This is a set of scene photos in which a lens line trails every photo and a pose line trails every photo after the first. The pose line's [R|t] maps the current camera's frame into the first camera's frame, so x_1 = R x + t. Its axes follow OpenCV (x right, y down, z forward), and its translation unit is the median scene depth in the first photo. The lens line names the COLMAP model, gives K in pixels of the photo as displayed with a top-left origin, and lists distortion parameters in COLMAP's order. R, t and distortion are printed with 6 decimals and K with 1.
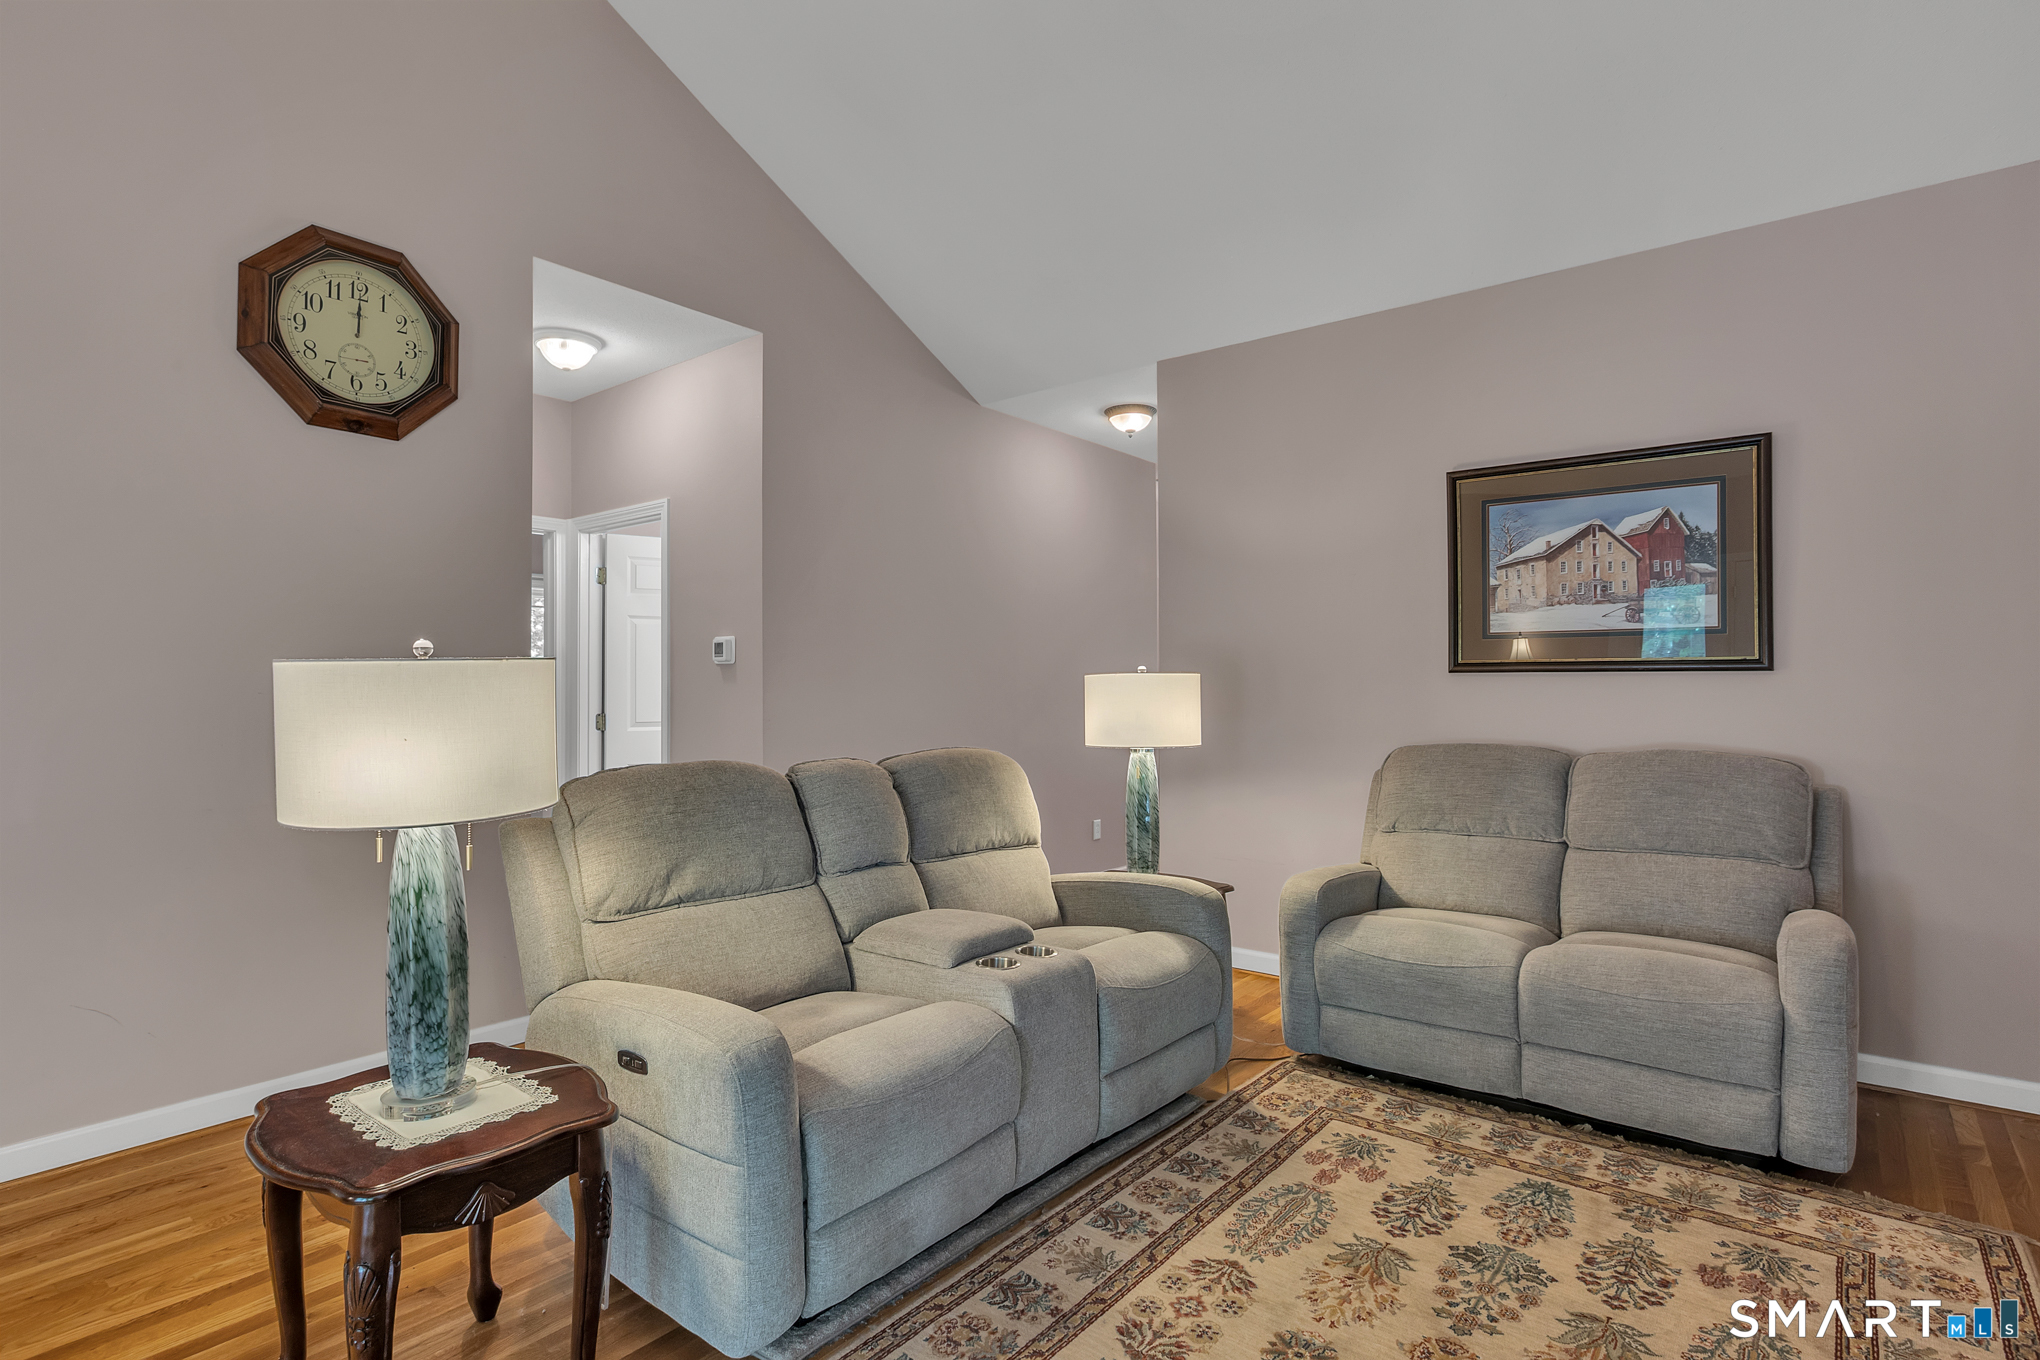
lens RADIAL K [[1027.1, 0, 1022.9], [0, 1027.1, 670.2], [0, 0, 1]] dist [0.000846, -0.001668]
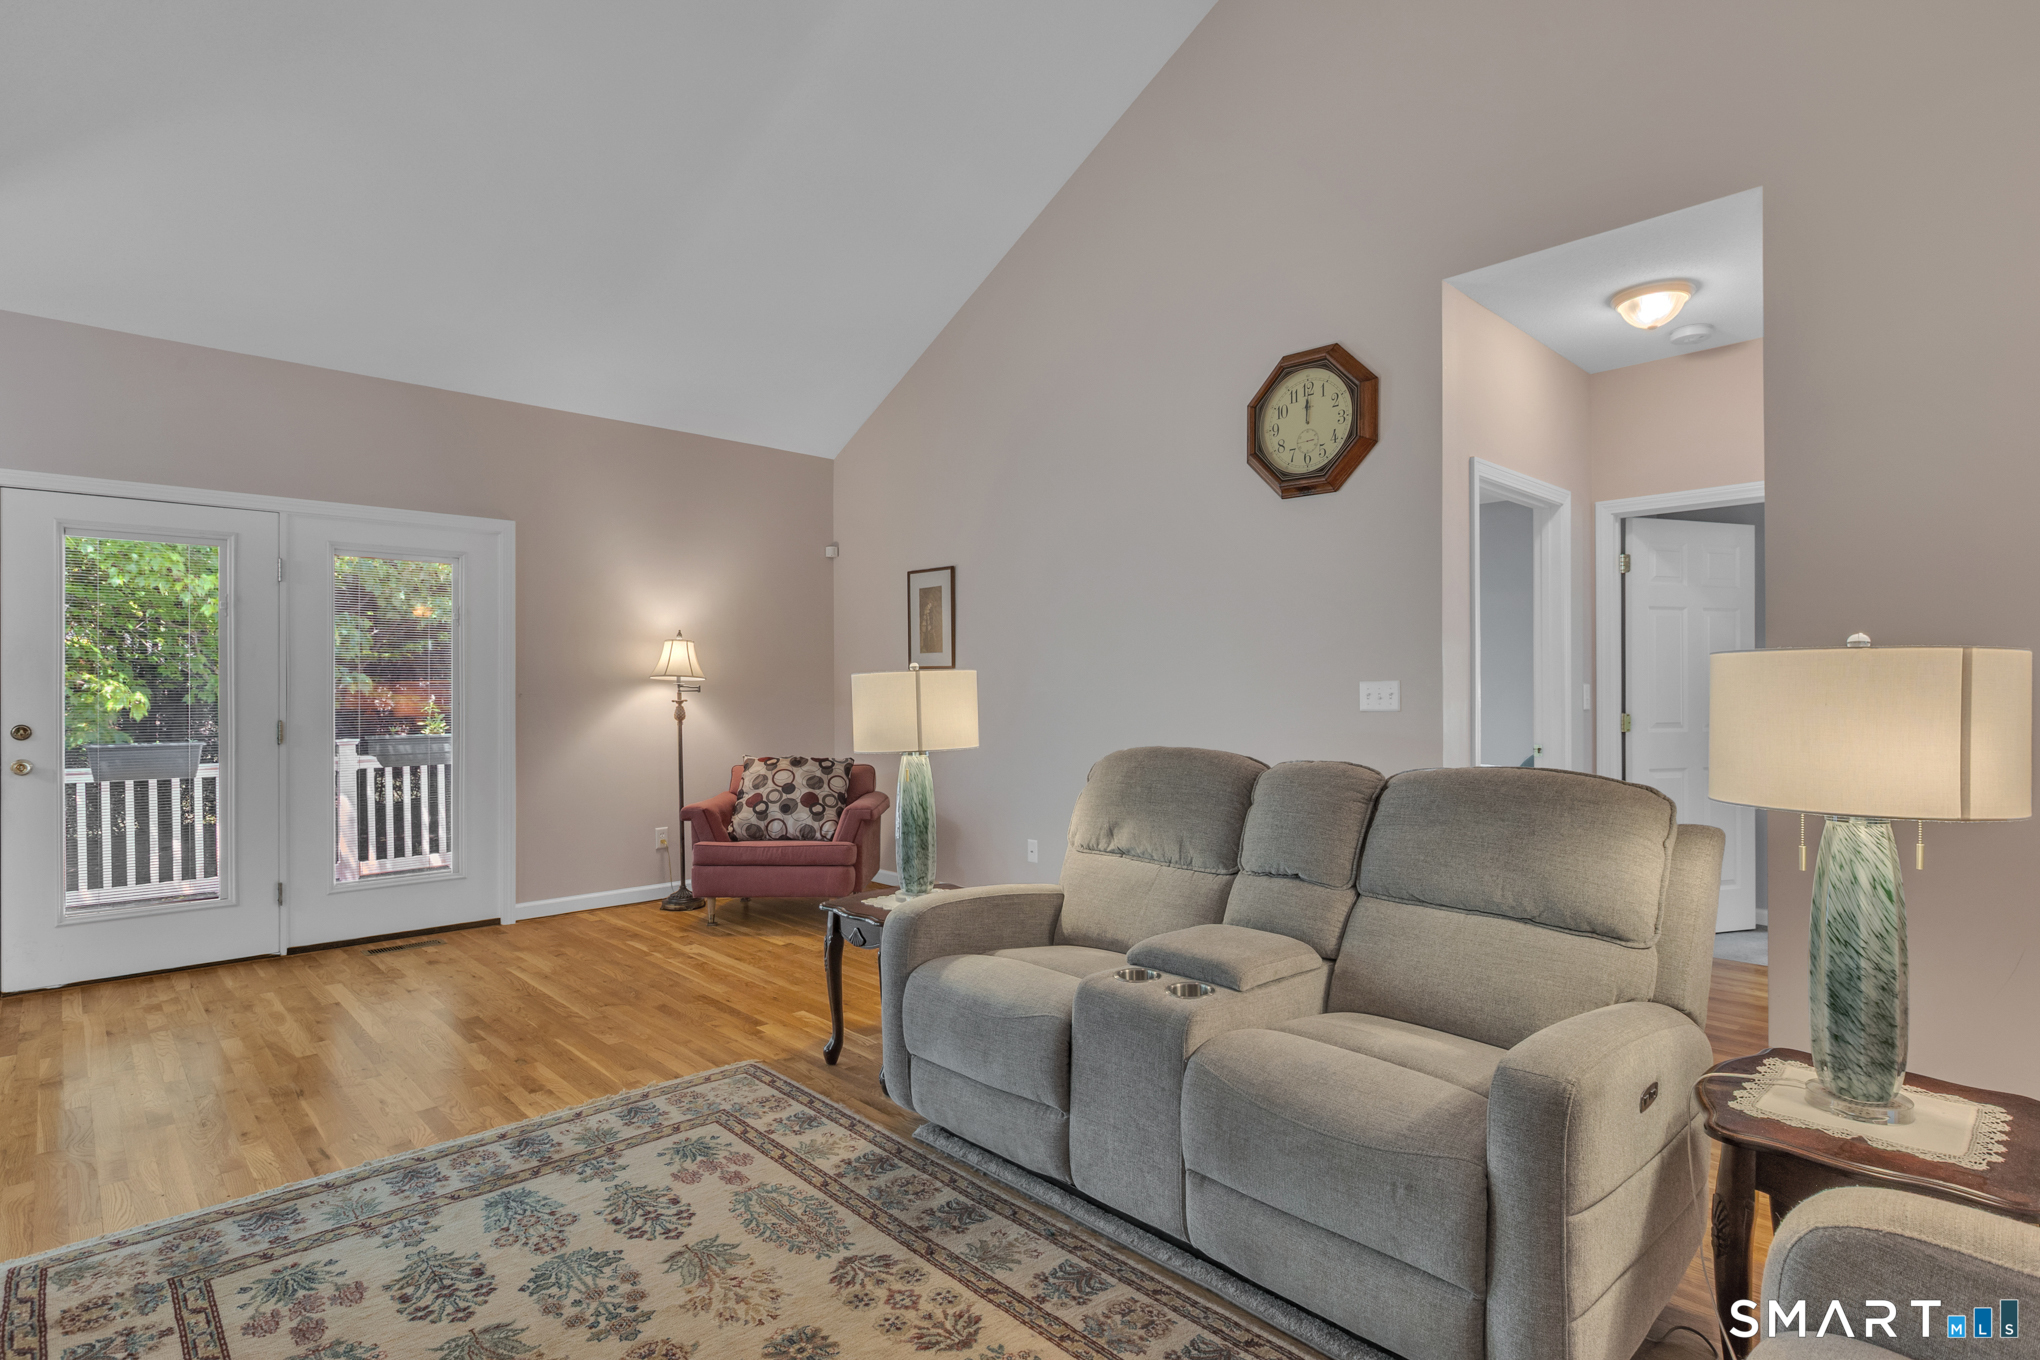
lens RADIAL K [[1027.1, 0, 1019.6], [0, 1027.1, 686.3], [0, 0, 1]] dist [0.000846, -0.001668]
pose [[-0.147347, -0.000378, -0.989085, 0.709640], [0.021713, 0.999758, -0.003617, 0.014244], [0.988847, -0.022009, -0.147303, 0.791333]]
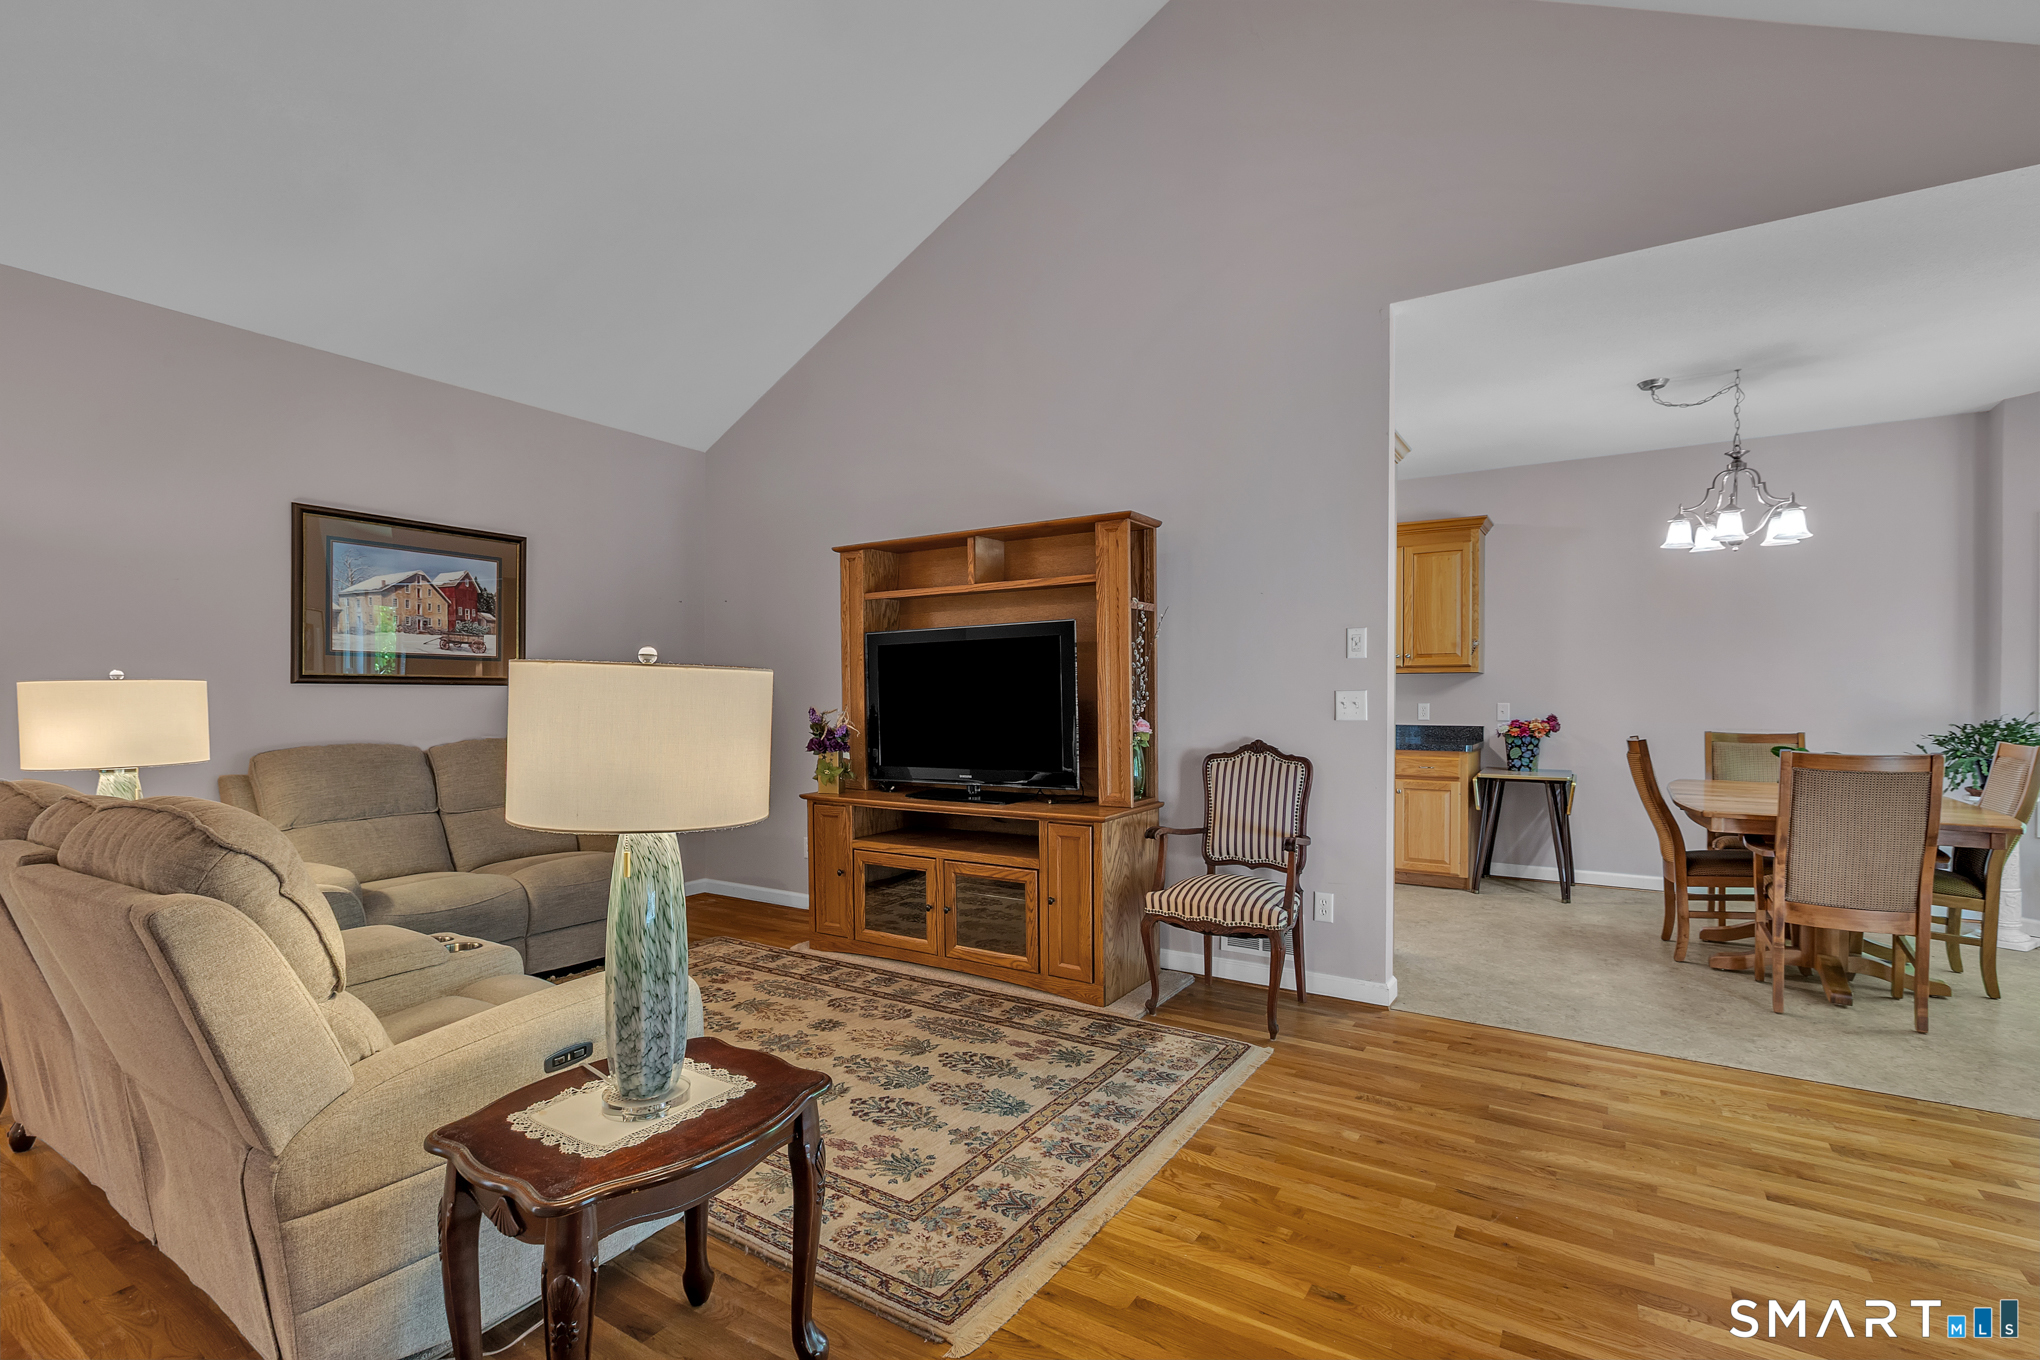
lens RADIAL K [[920.6, 0, 1018.9], [0, 920.6, 708.6], [0, 0, 1]] dist [0.001991, -0.001403]
pose [[-0.095686, -0.011611, 0.995344, -0.803810], [-0.016201, 0.999818, 0.010106, 0.008519], [-0.995280, -0.015159, -0.095857, 0.384521]]
